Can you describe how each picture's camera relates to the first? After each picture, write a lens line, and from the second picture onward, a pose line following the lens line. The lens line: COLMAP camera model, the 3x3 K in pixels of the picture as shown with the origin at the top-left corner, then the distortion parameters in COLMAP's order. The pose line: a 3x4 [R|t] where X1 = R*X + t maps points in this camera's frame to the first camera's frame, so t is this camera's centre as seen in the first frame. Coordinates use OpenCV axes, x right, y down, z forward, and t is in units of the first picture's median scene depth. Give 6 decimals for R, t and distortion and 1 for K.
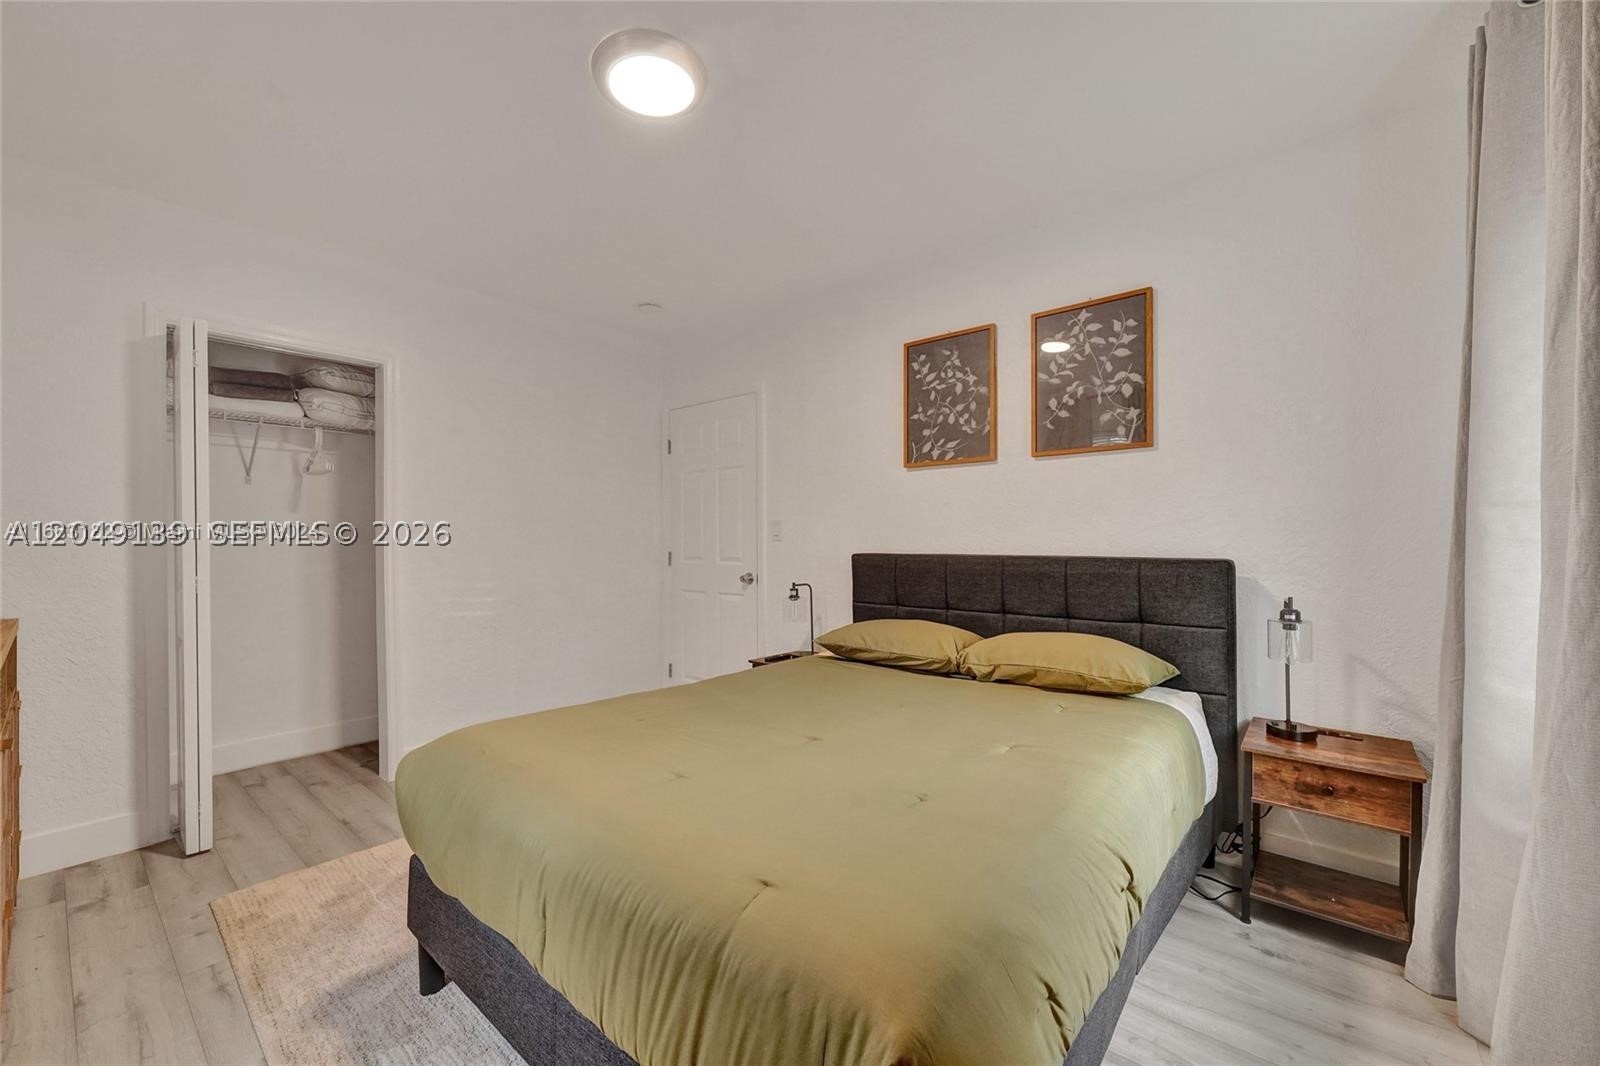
lens RADIAL K [[674.4, 0, 801.2], [0, 674.4, 524.7], [0, 0, 1]] dist [-0.001316, -0.000053]
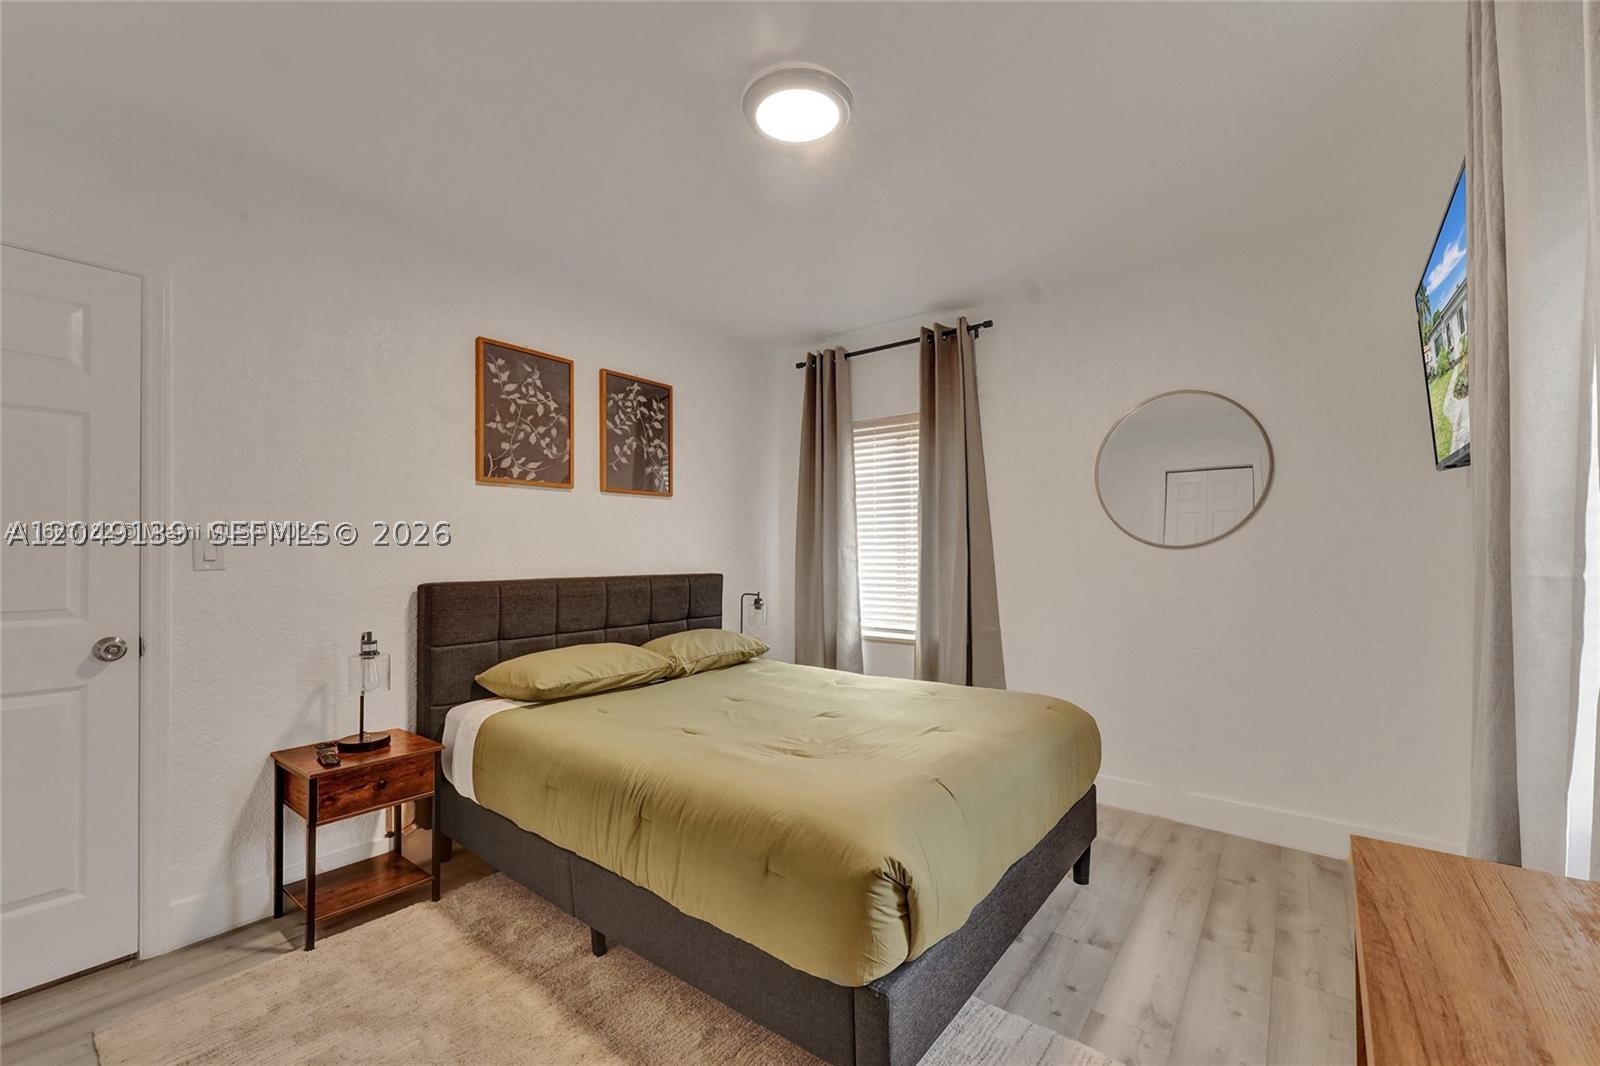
lens RADIAL K [[644.0, 0, 789.1], [0, 644.0, 544.2], [0, 0, 1]] dist [-0.000182, -0.000027]
pose [[-0.046536, 0.030586, 0.998448, -0.718453], [-0.003791, 0.999519, -0.030795, 0.021270], [-0.998909, -0.005218, -0.046398, 0.682645]]
